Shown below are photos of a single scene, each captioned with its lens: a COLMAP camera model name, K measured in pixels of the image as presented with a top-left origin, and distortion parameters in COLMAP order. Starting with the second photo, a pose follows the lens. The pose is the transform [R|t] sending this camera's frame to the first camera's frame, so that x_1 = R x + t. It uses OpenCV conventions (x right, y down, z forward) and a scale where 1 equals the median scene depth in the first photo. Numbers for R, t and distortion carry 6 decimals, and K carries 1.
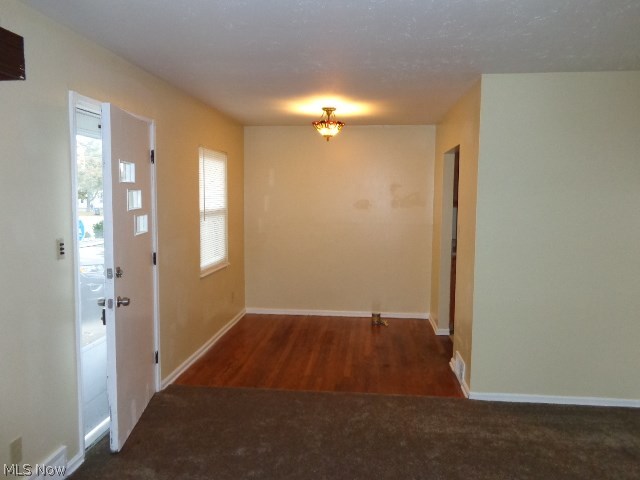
lens RADIAL K [[484.6, 0, 320.6], [0, 484.6, 240.5], [0, 0, 1]] dist [-0.009173, -0.000656]
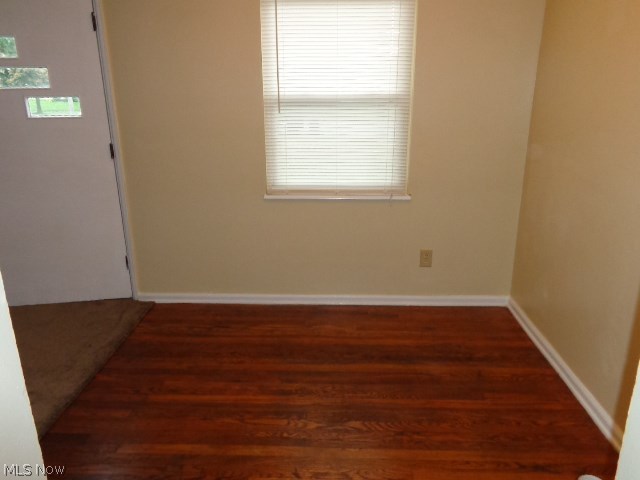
lens RADIAL K [[484.6, 0, 320.8], [0, 484.6, 238.3], [0, 0, 1]] dist [-0.009173, -0.000656]
pose [[0.056890, 0.295339, -0.953697, 0.441936], [-0.077730, 0.953655, 0.290689, -0.077400], [0.995350, 0.057593, 0.077210, 1.074699]]
